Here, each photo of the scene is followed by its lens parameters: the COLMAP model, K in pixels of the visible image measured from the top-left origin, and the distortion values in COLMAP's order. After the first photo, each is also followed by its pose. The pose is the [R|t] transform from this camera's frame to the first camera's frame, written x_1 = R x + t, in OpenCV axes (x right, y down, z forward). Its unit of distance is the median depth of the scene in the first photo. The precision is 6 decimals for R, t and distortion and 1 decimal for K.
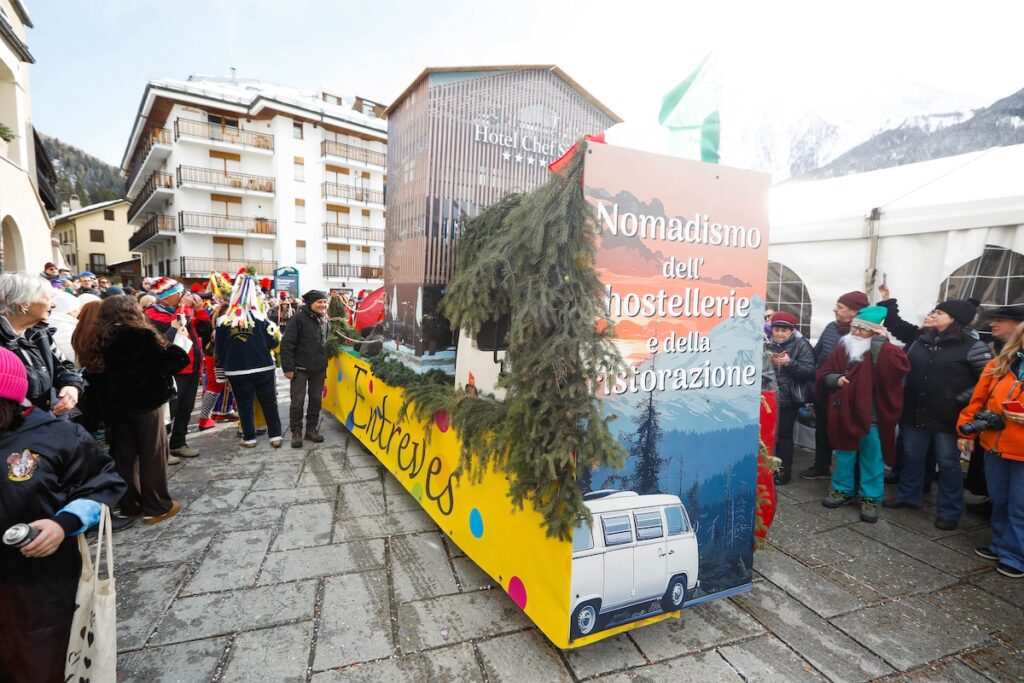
lens RADIAL K [[441.6, 0, 517.1], [0, 441.6, 337.4], [0, 0, 1]] dist [0.000279, 0.000086]
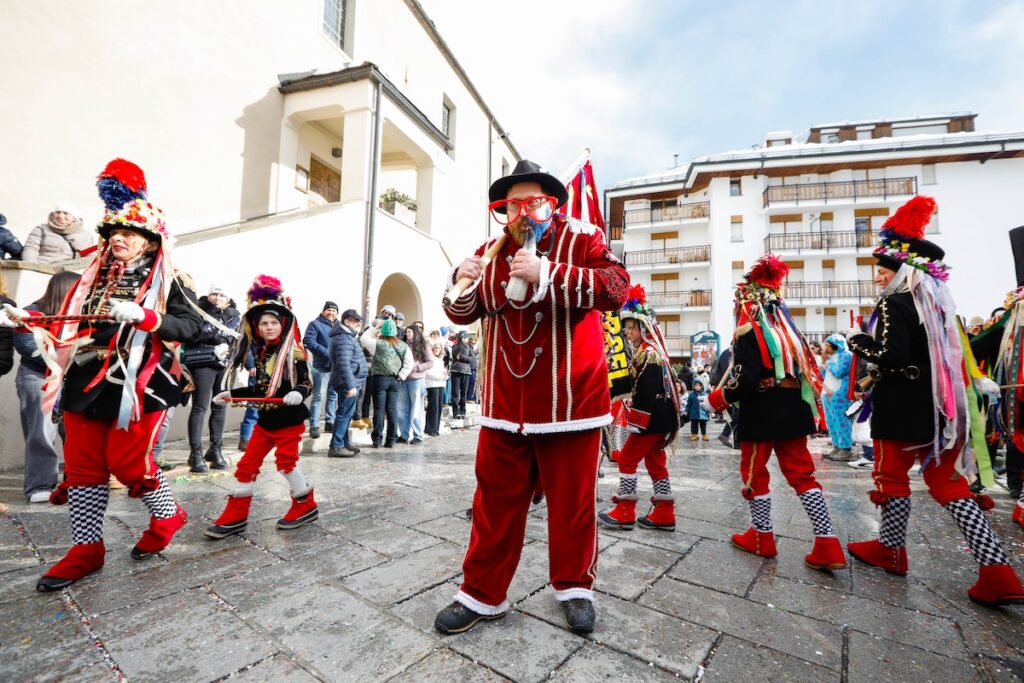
lens RADIAL K [[441.6, 0, 517.1], [0, 441.6, 337.4], [0, 0, 1]] dist [0.000279, 0.000086]
pose [[0.560439, -0.083370, -0.823989, -0.034645], [-0.085880, 0.983707, -0.157942, 0.006697], [0.823731, 0.159280, 0.544148, 0.199701]]
